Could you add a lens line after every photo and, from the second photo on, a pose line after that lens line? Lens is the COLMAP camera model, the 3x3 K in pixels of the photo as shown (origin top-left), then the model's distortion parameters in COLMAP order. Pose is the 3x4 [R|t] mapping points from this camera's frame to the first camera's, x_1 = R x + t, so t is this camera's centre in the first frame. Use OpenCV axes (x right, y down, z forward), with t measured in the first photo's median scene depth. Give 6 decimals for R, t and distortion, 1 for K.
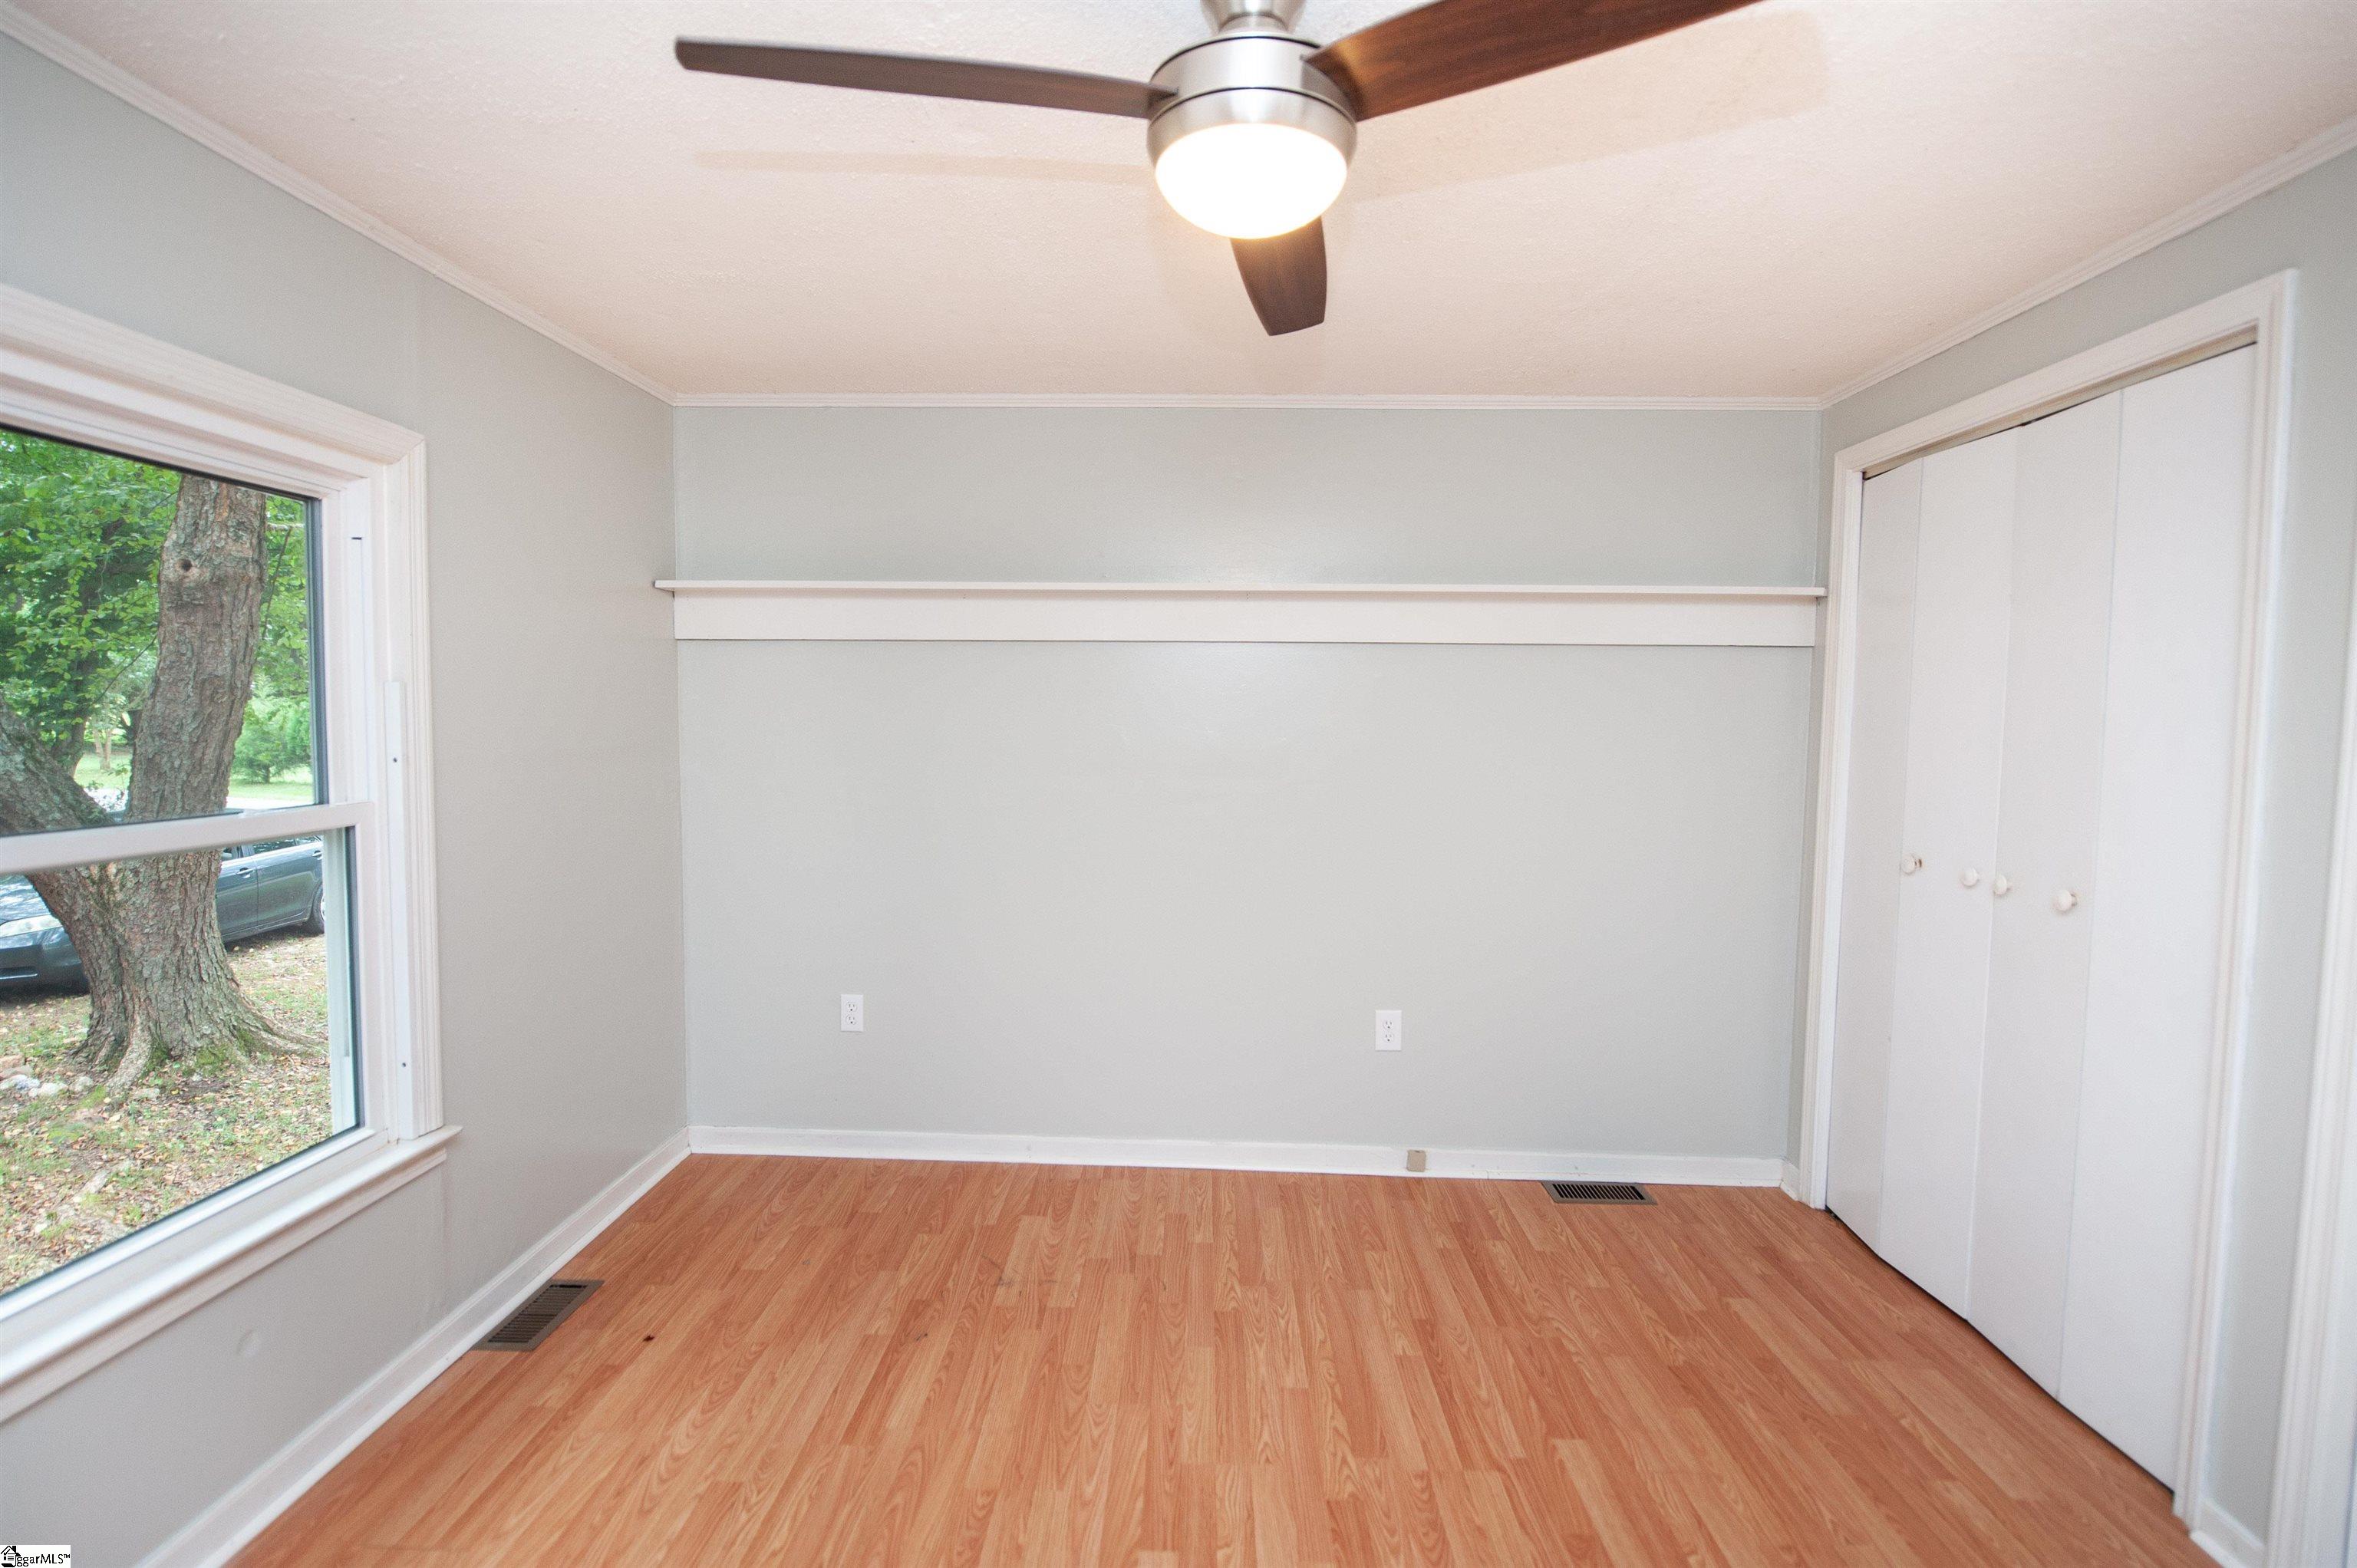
lens RADIAL K [[1138.5, 0, 1177.5], [0, 1138.5, 787.2], [0, 0, 1]] dist [-0.011395, -0.002511]
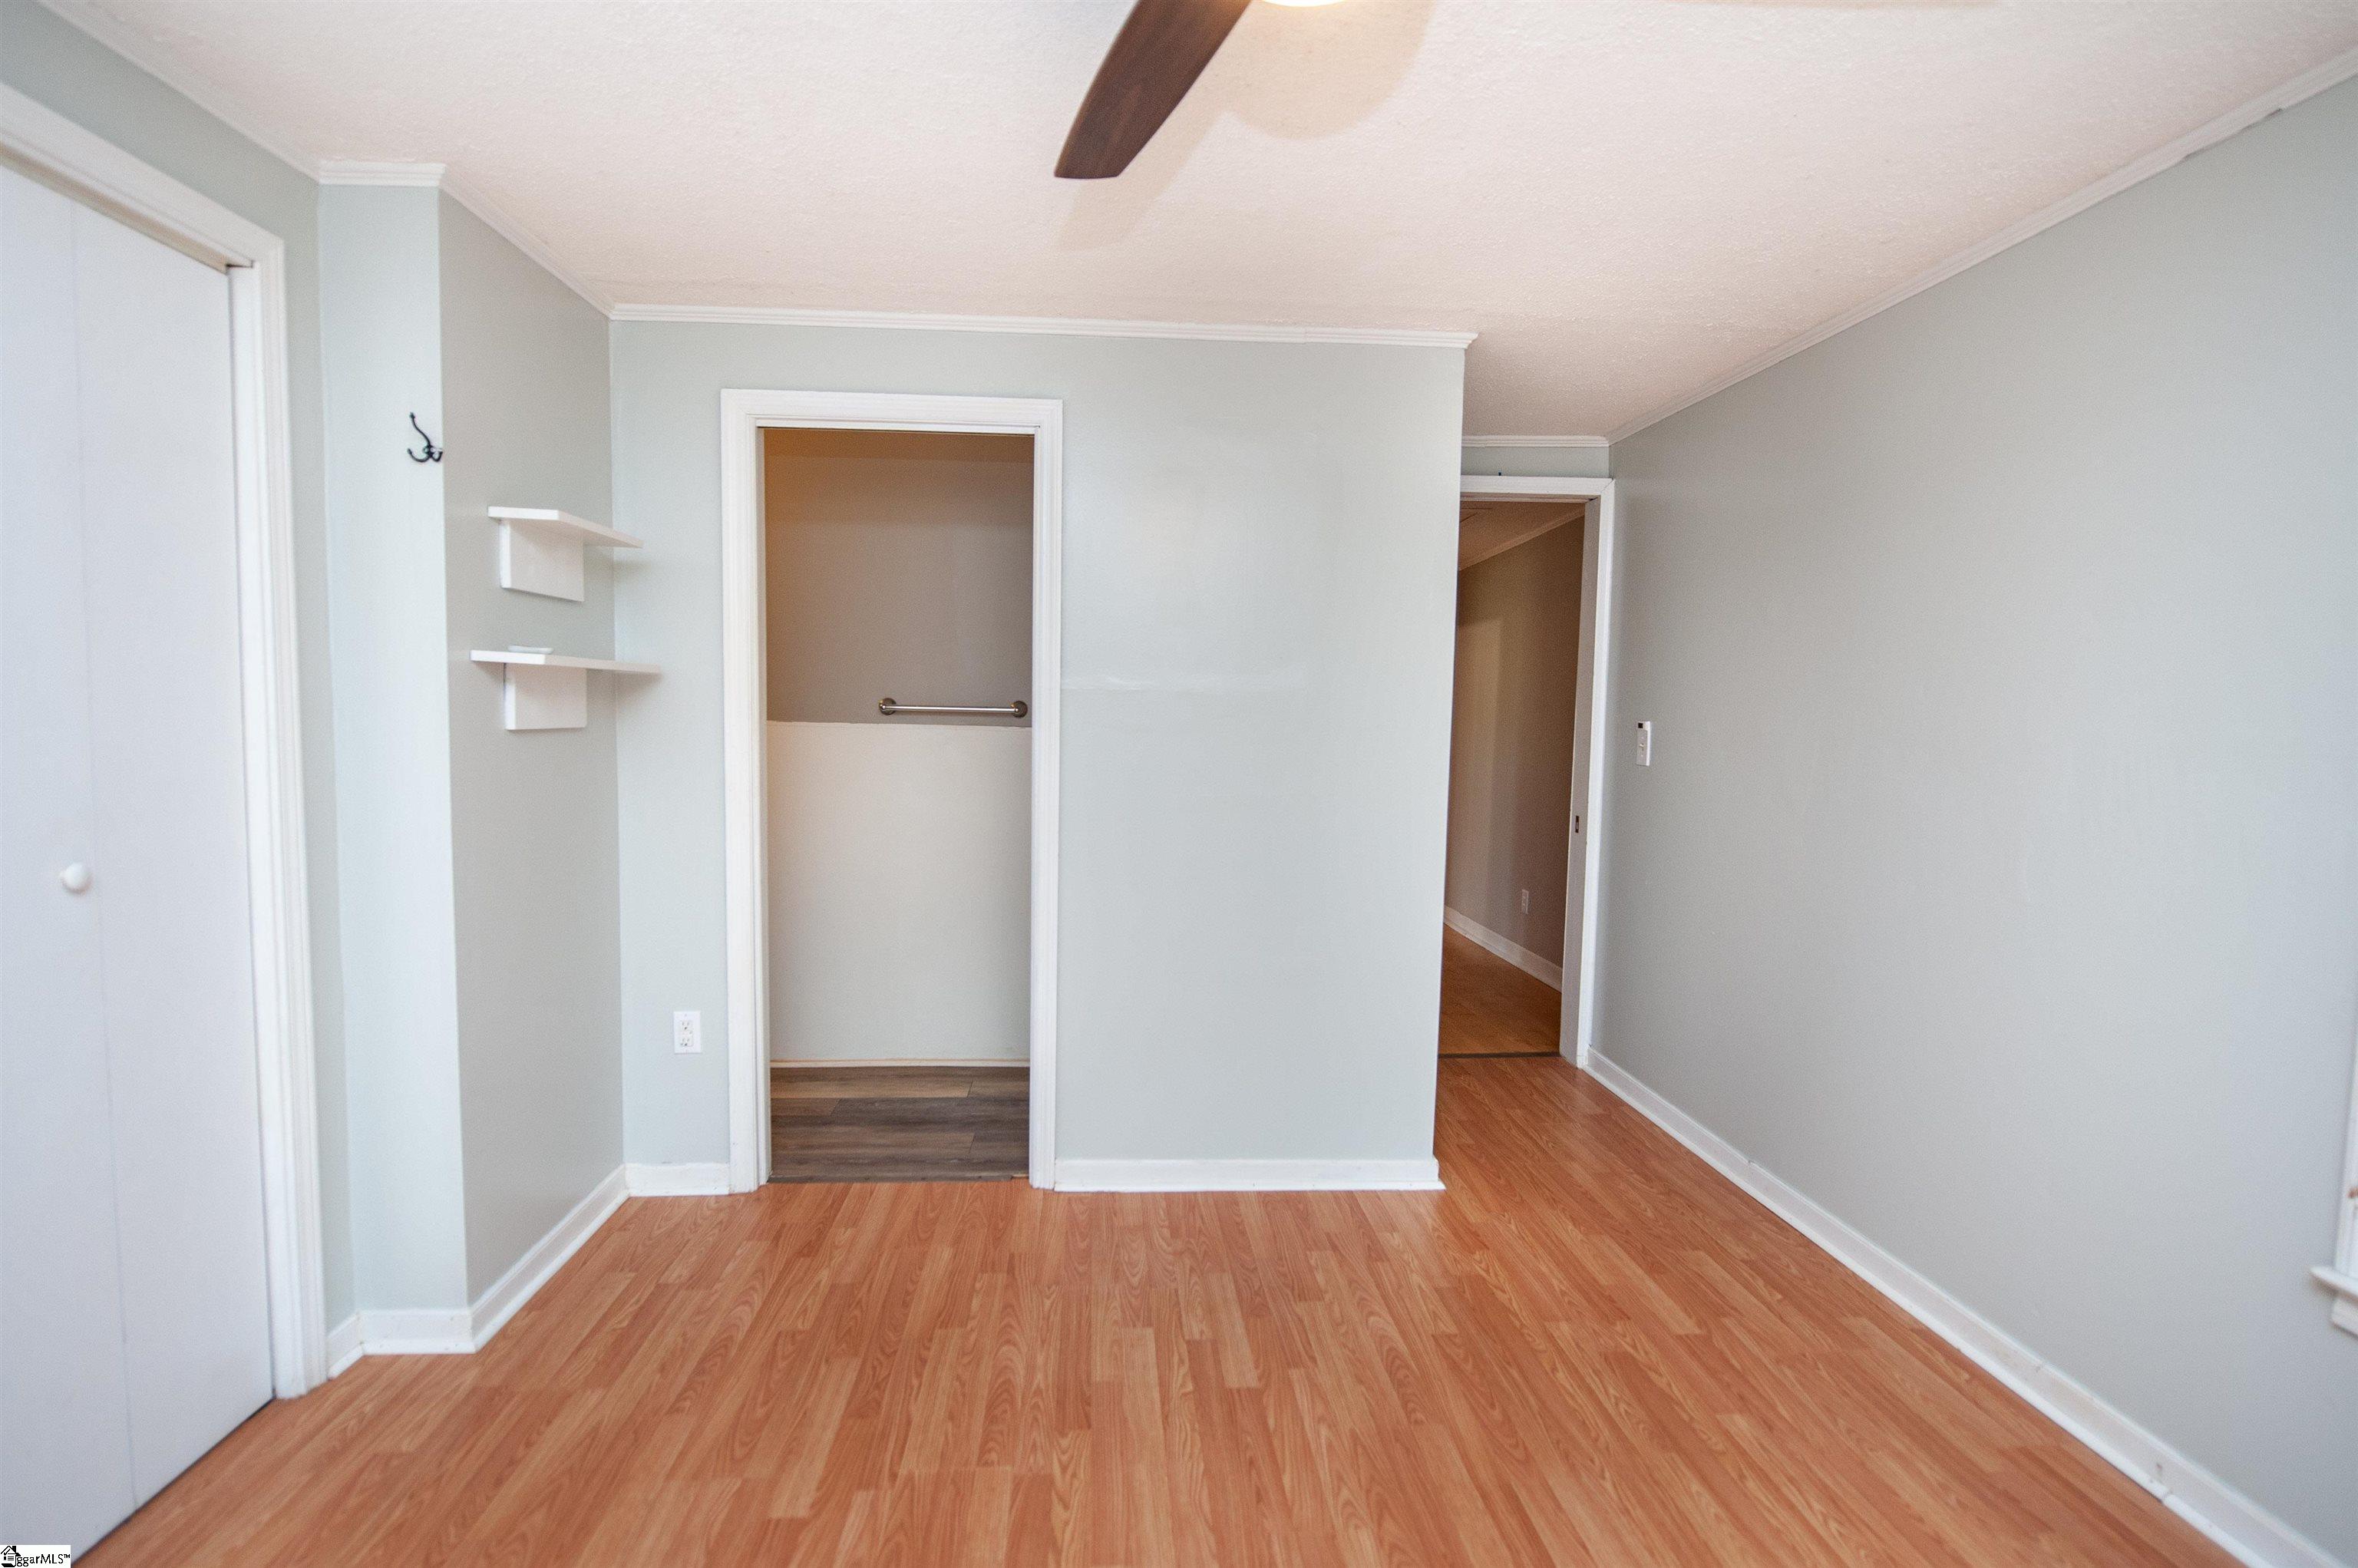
lens RADIAL K [[1139.0, 0, 1174.1], [0, 1139.0, 787.1], [0, 0, 1]] dist [-0.011395, -0.002511]
pose [[-0.995719, -0.015713, -0.091091, 0.154272], [-0.026792, 0.992205, 0.121705, -0.070098], [0.088469, 0.123625, -0.988378, 1.885193]]
